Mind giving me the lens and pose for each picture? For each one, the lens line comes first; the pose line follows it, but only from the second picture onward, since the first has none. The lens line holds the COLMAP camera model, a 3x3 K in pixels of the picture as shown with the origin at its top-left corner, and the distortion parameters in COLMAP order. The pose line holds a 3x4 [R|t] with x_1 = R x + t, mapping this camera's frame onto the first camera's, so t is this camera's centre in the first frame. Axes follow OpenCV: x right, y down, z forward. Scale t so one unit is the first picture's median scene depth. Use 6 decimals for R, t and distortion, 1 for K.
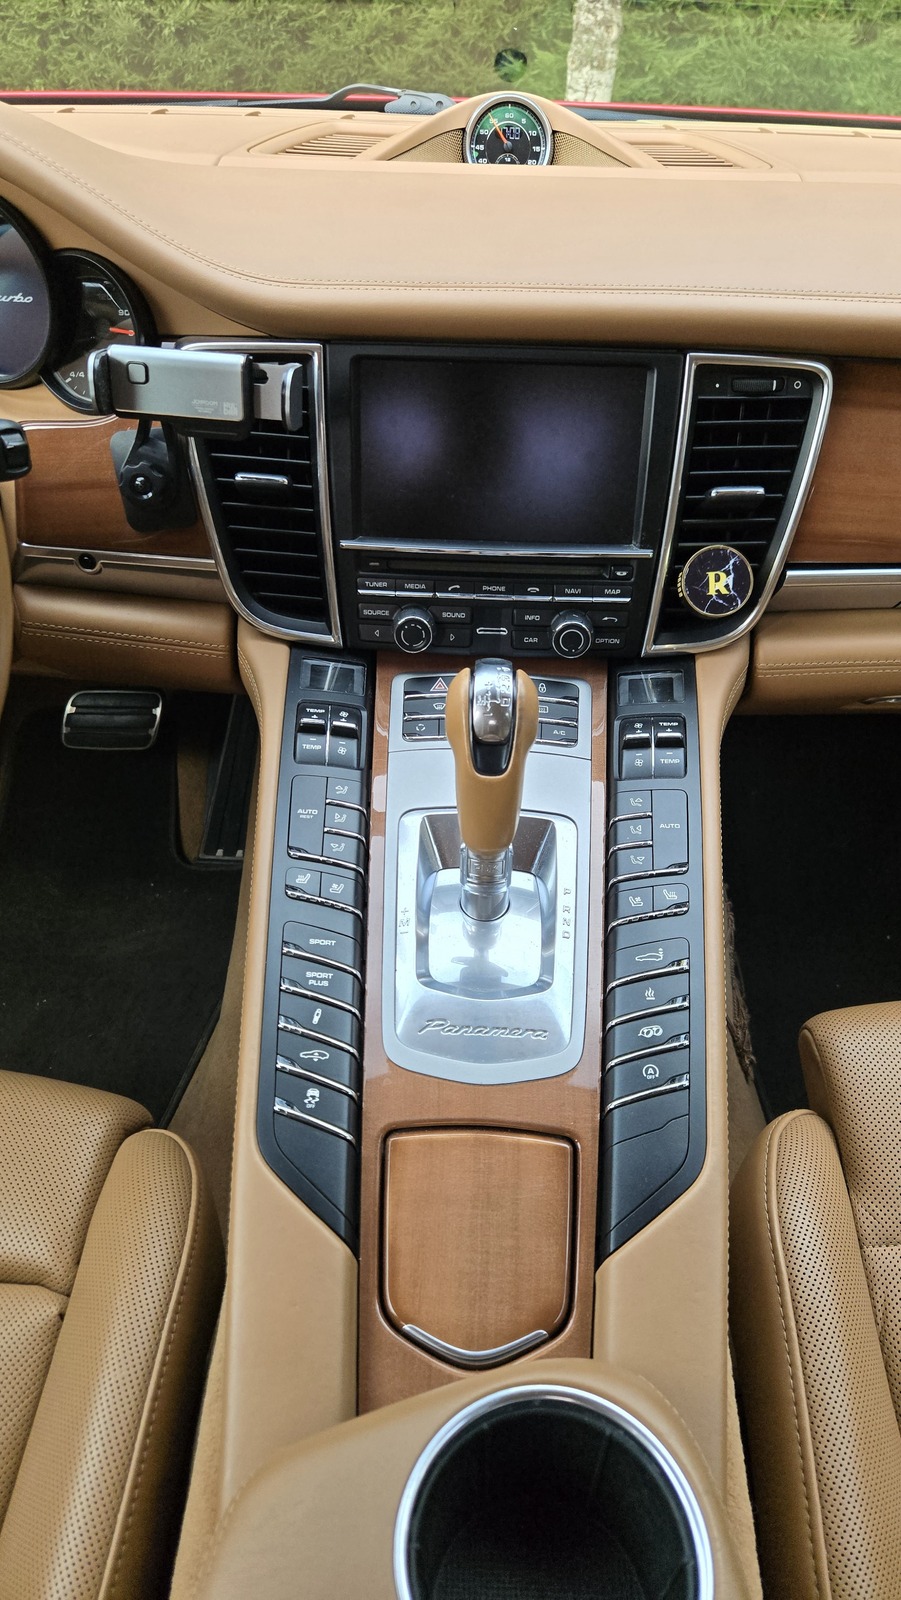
lens RADIAL K [[1089.5, 0, 453.3], [0, 1089.5, 790.1], [0, 0, 1]] dist [0.009375, -0.007362]
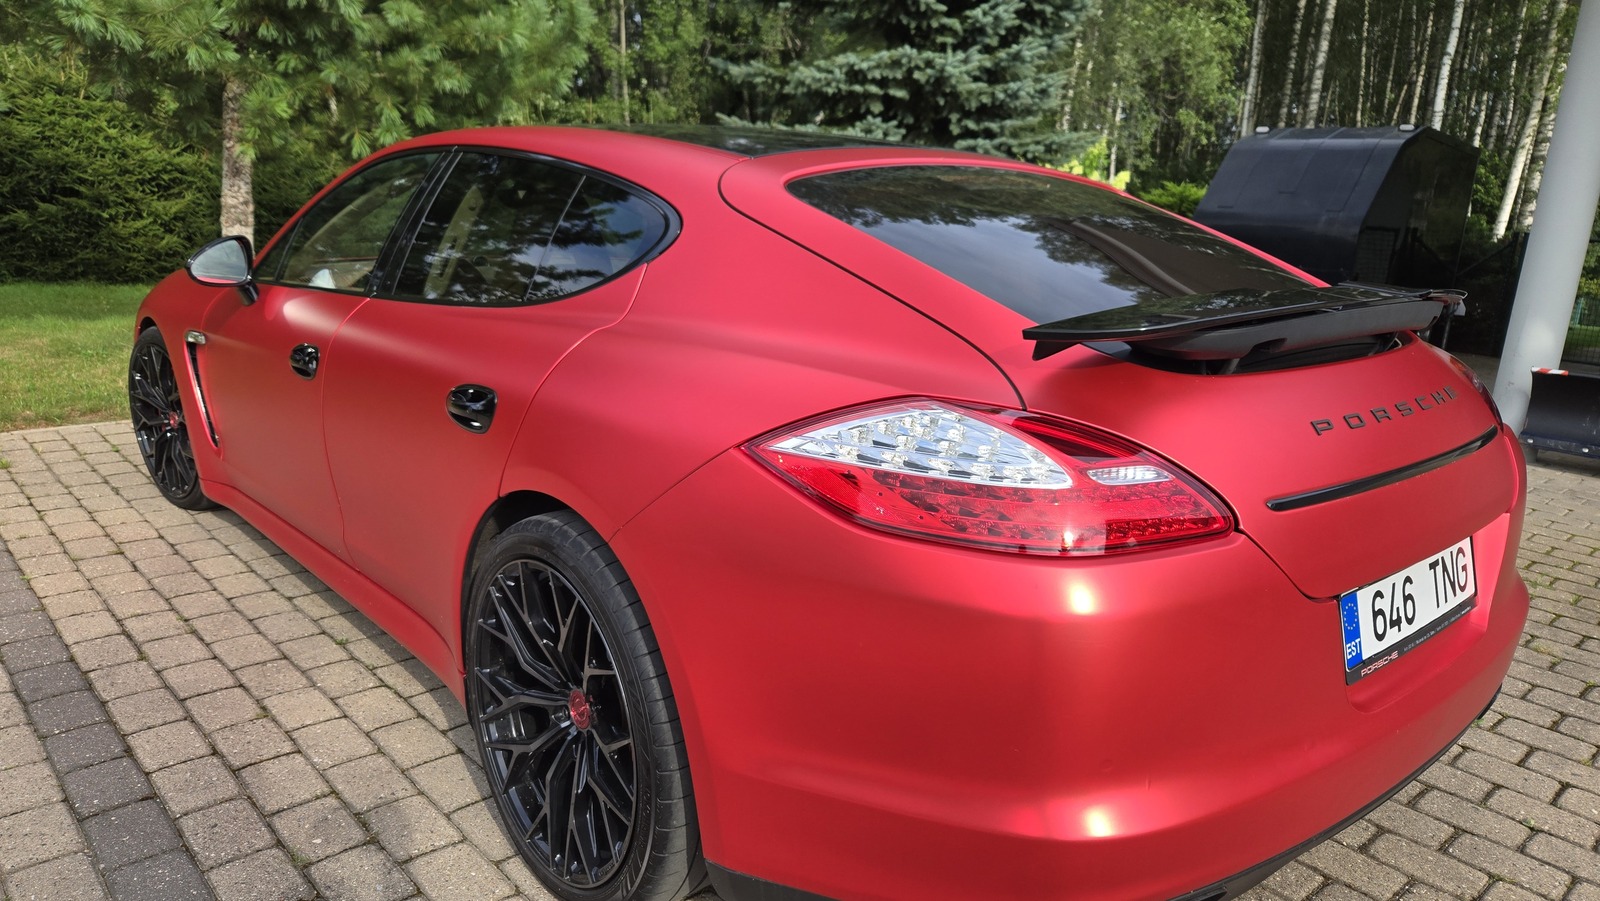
lens RADIAL K [[1089.5, 0, 794.5], [0, 1089.5, 456.1], [0, 0, 1]] dist [0.009375, -0.007362]
pose [[0.725500, -0.164851, 0.668188, -0.166308], [0.385626, 0.901536, -0.196281, 0.119749], [-0.570038, 0.400072, 0.717634, -0.207866]]
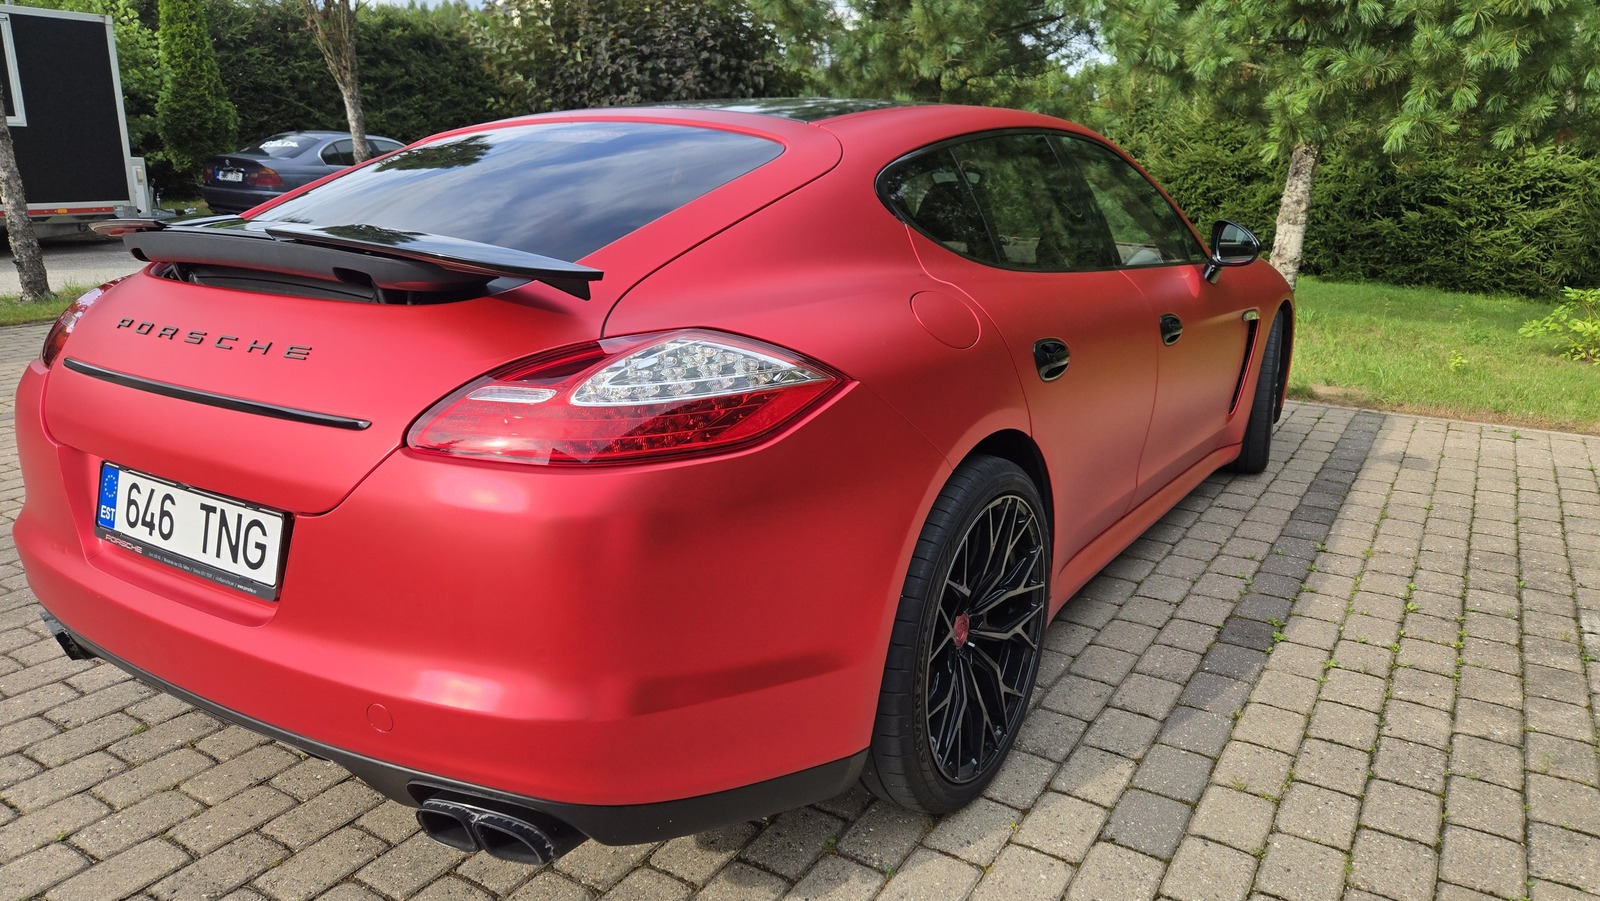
lens RADIAL K [[1089.5, 0, 823.5], [0, 1089.5, 493.8], [0, 0, 1]] dist [0.009375, -0.007362]
pose [[0.866760, 0.125659, -0.482635, 0.144987], [-0.278523, 0.924726, -0.259434, 0.151672], [0.413706, 0.359292, 0.836515, -0.233386]]
